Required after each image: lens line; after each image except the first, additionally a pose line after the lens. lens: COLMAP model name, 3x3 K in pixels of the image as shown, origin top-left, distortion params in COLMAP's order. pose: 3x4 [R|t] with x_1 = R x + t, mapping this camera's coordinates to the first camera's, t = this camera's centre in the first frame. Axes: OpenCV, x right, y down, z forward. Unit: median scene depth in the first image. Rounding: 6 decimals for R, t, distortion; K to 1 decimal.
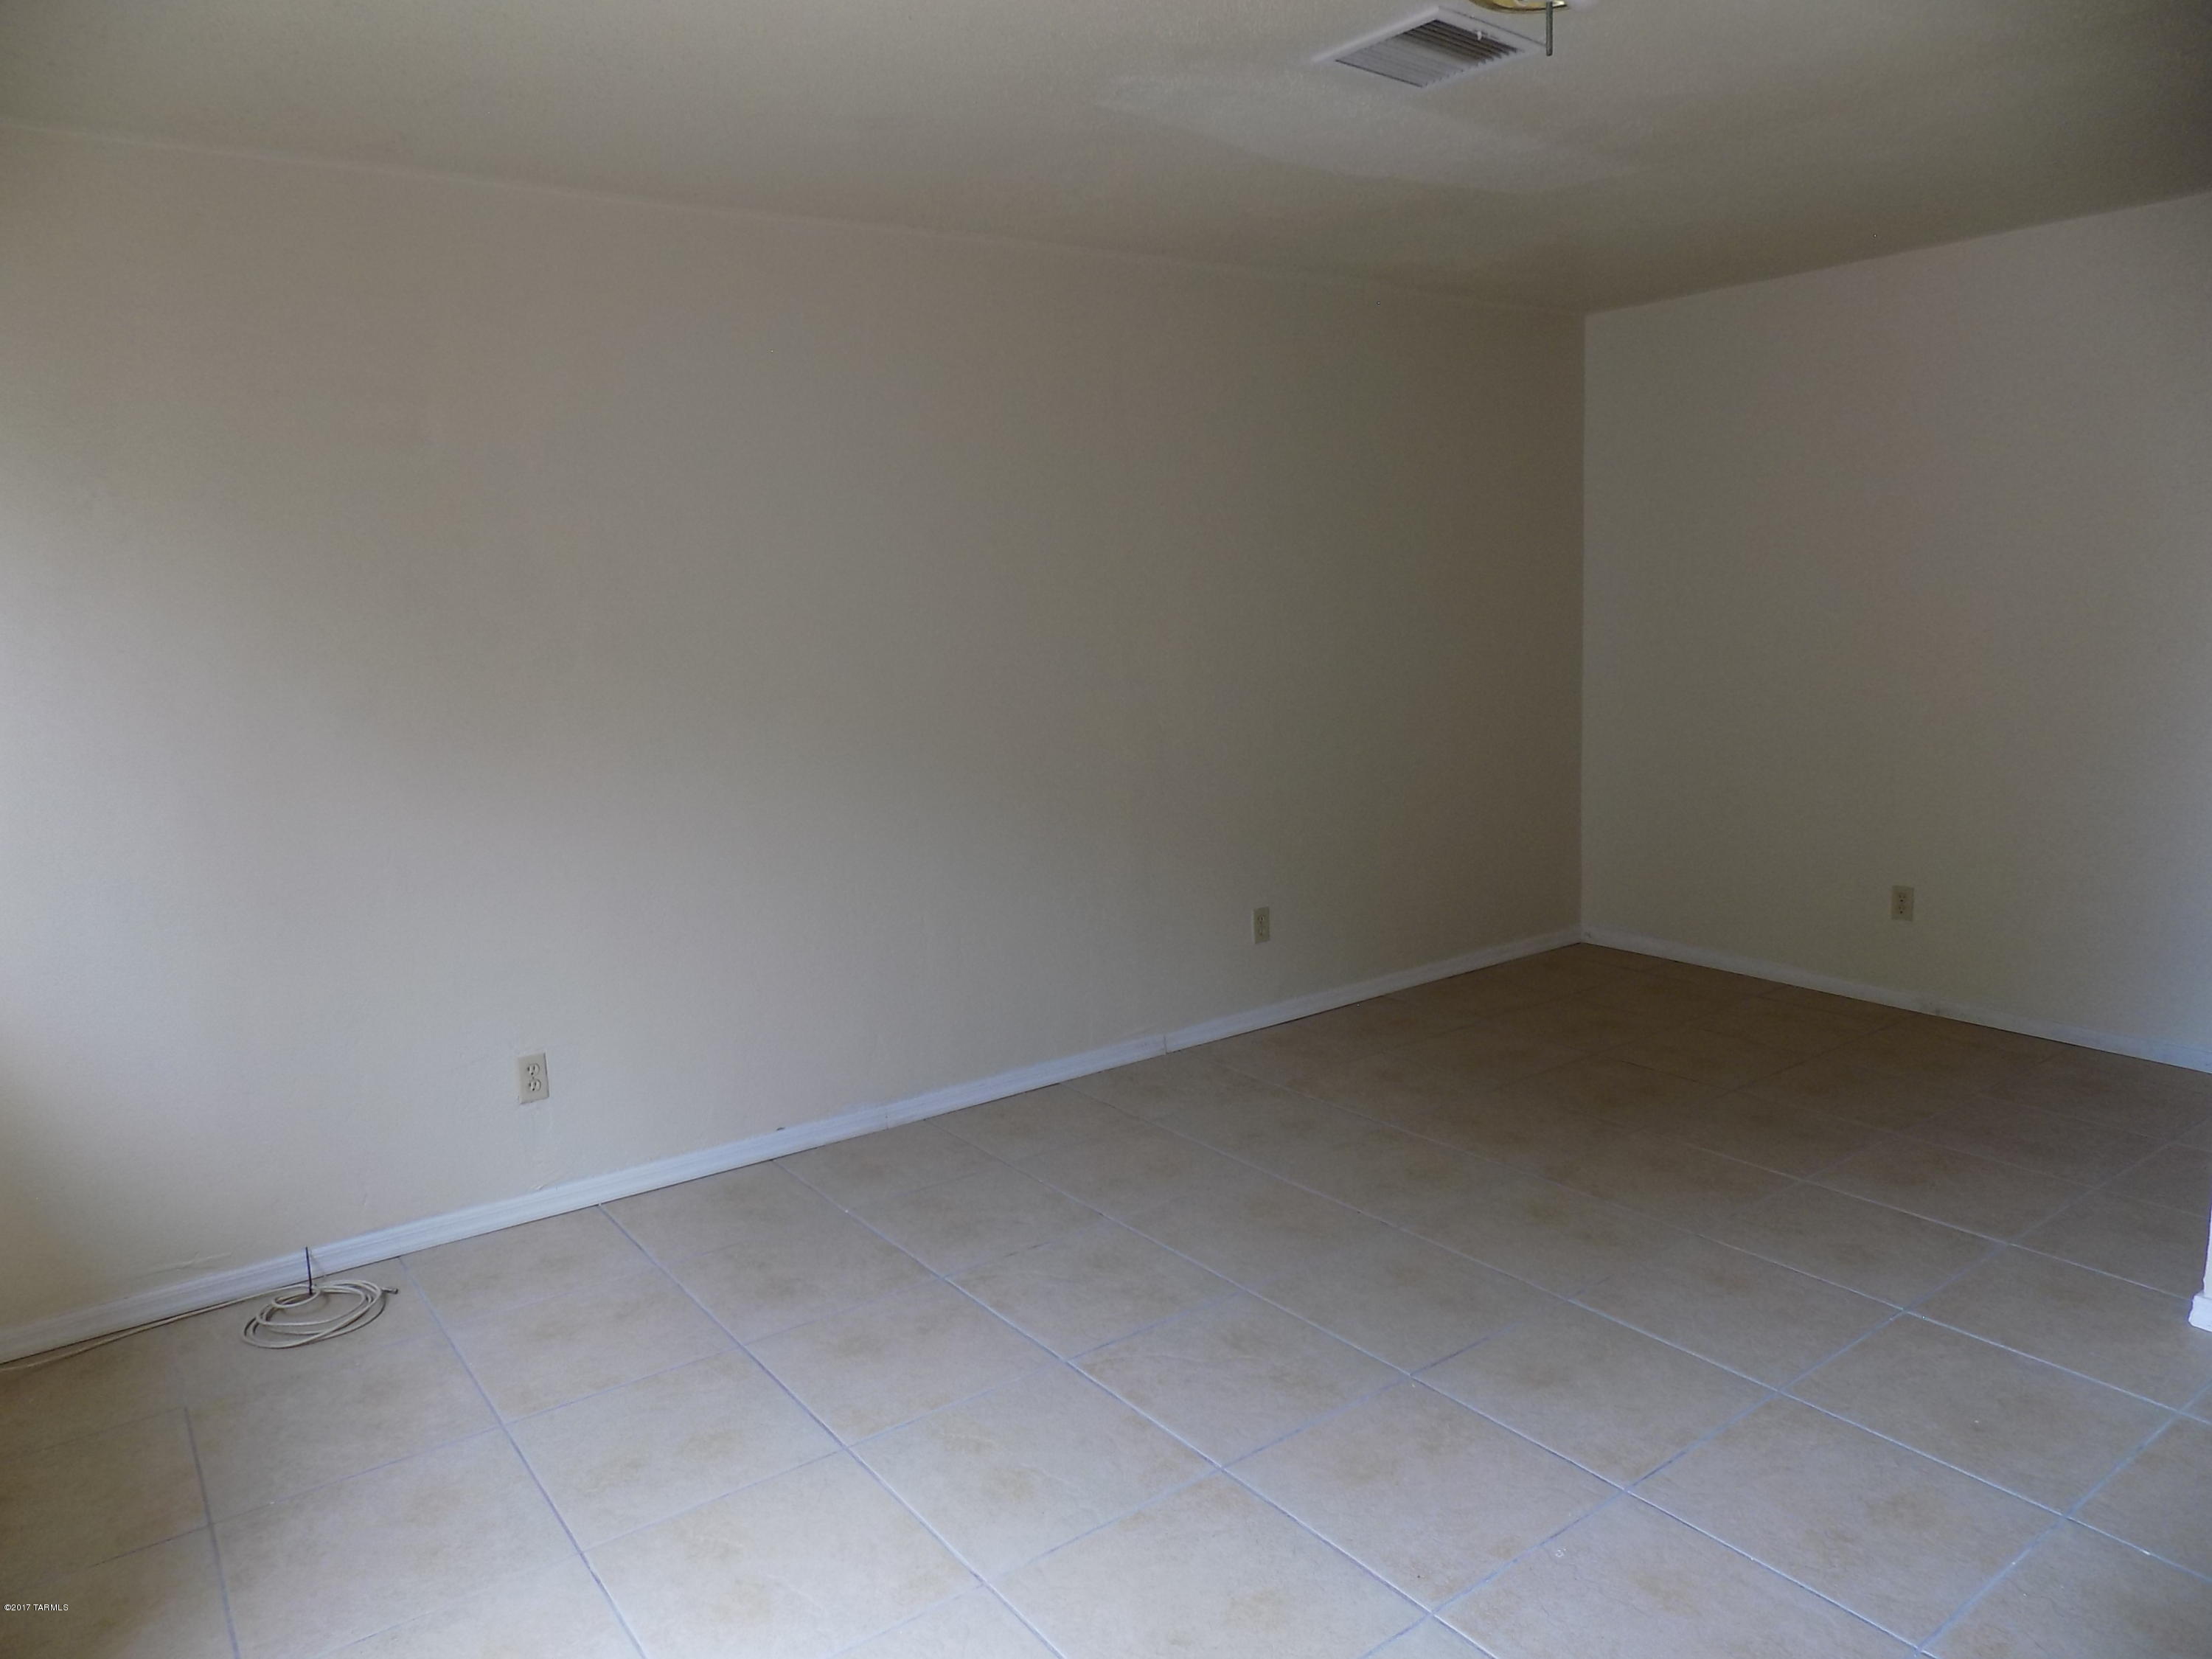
lens RADIAL K [[1494.3, 0, 1098.5], [0, 1494.3, 830.9], [0, 0, 1]] dist [-0.073542, 0.069815]
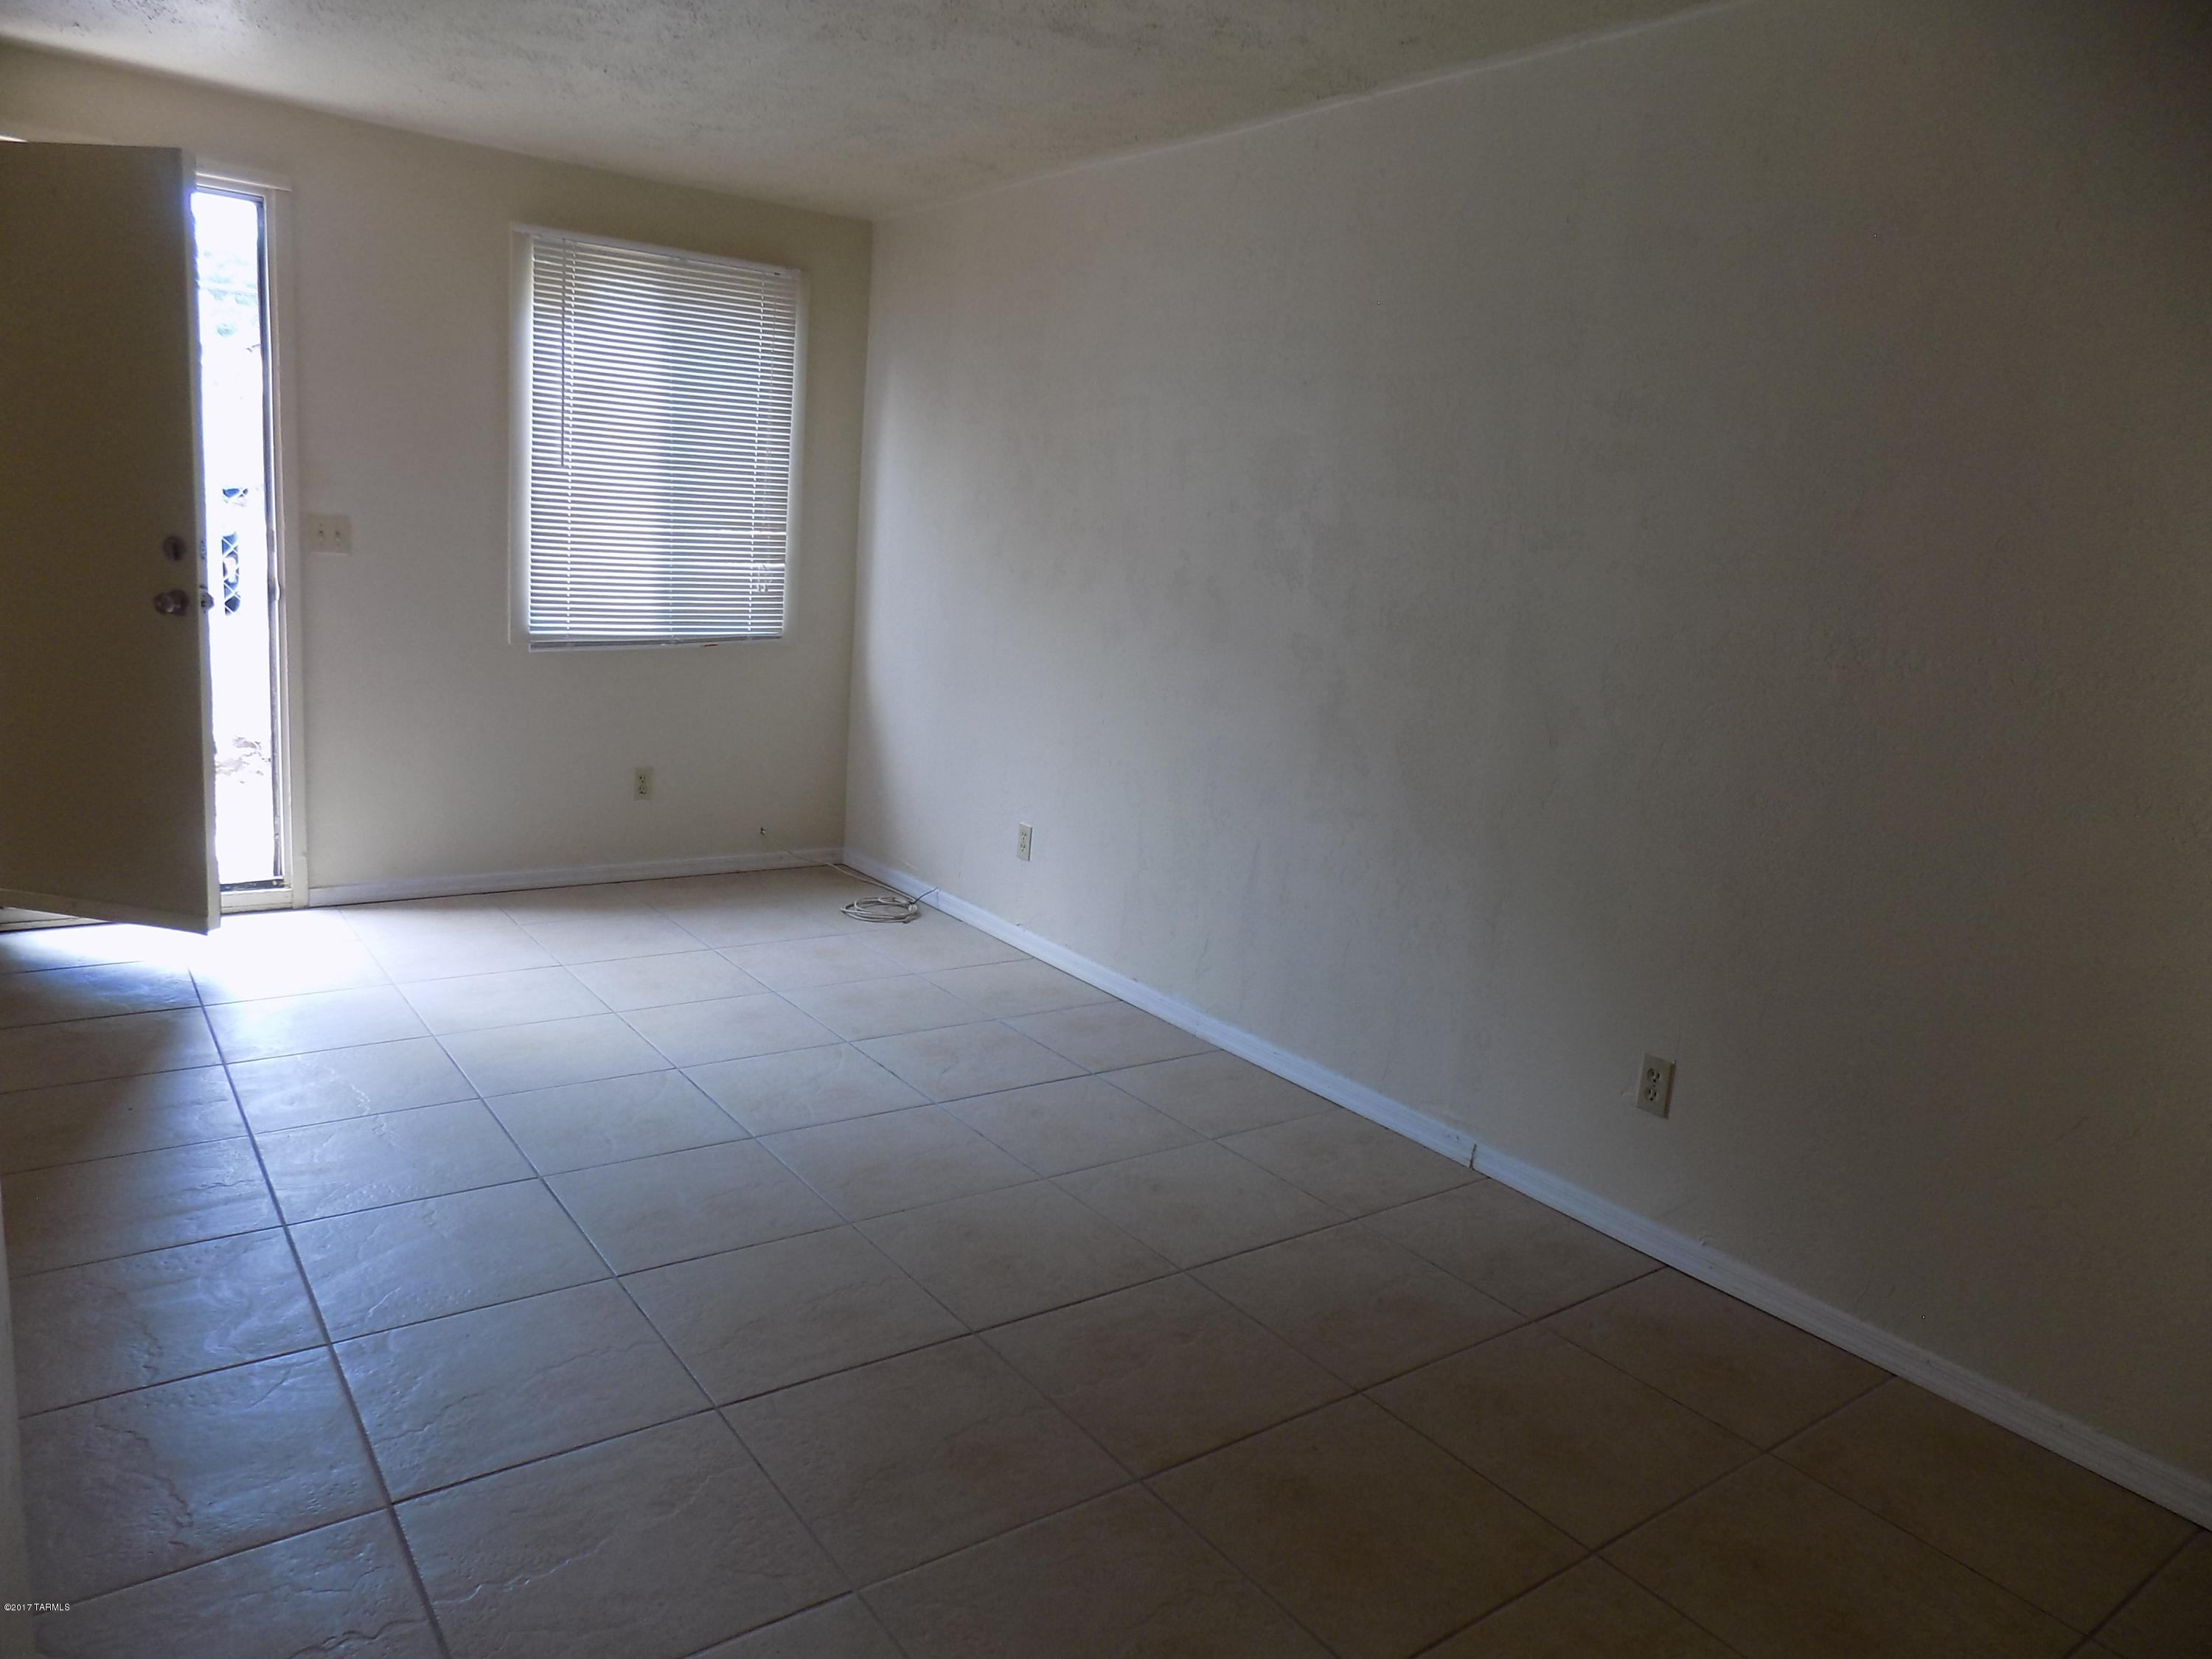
lens RADIAL K [[1494.3, 0, 1098.5], [0, 1494.3, 830.9], [0, 0, 1]] dist [-0.073542, 0.069815]
pose [[-0.000175, 0.232701, -0.972548, 0.893004], [-0.234520, 0.945416, 0.226251, -0.158510], [0.972111, 0.228121, 0.054407, 0.943711]]
